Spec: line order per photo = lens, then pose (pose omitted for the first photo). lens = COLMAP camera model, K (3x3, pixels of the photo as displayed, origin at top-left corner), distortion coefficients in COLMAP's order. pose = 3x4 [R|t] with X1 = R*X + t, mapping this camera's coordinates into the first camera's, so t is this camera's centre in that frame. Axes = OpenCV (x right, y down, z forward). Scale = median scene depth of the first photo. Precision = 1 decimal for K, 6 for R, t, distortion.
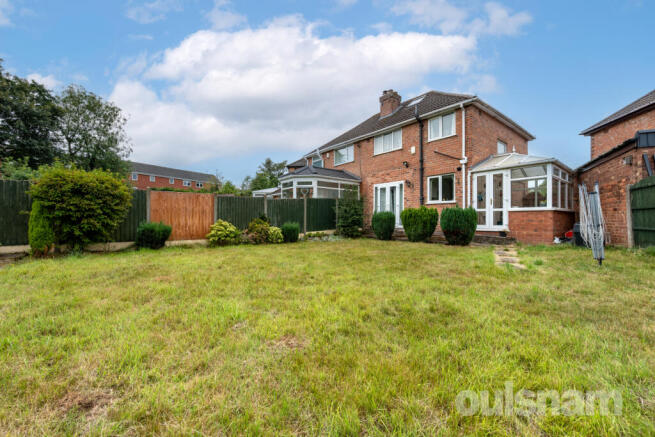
lens RADIAL K [[255.6, 0, 326.4], [0, 255.6, 216.9], [0, 0, 1]] dist [0.000495, -0.000078]
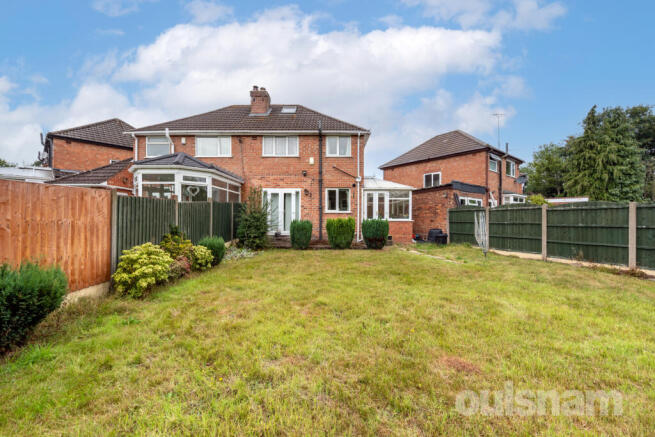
lens RADIAL K [[255.6, 0, 326.8], [0, 255.6, 218.4], [0, 0, 1]] dist [0.000495, -0.000078]
pose [[0.645599, -0.000647, 0.763676, -0.421503], [-0.012298, 0.999861, 0.011244, -0.036466], [-0.763578, -0.016650, 0.645501, 0.266929]]
